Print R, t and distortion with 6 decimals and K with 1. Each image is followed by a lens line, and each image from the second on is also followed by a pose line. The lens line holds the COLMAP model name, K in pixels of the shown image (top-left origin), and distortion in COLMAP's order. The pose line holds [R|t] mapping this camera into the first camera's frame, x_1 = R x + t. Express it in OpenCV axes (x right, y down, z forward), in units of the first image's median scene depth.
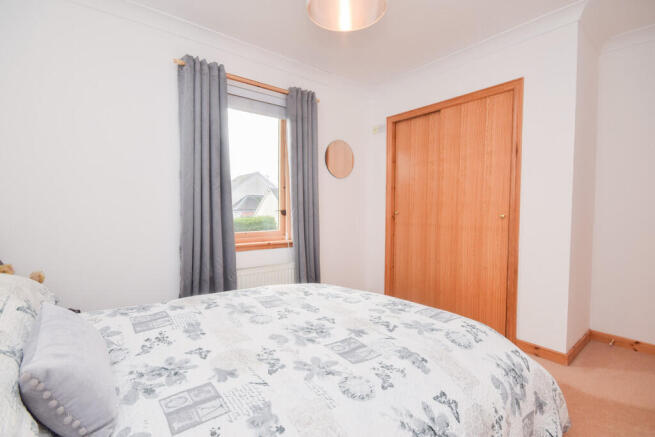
lens RADIAL K [[301.9, 0, 328.5], [0, 301.9, 213.3], [0, 0, 1]] dist [0.022308, -0.000283]
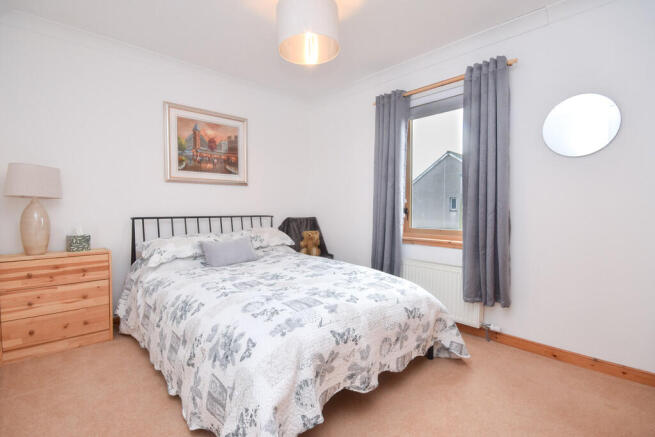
lens RADIAL K [[289.5, 0, 326.2], [0, 289.5, 217.0], [0, 0, 1]] dist [-0.003085, -0.001279]
pose [[0.081688, 0.041303, -0.995802, 1.050095], [-0.023980, 0.998933, 0.039465, -0.003319], [0.996369, 0.020656, 0.082591, 0.775517]]
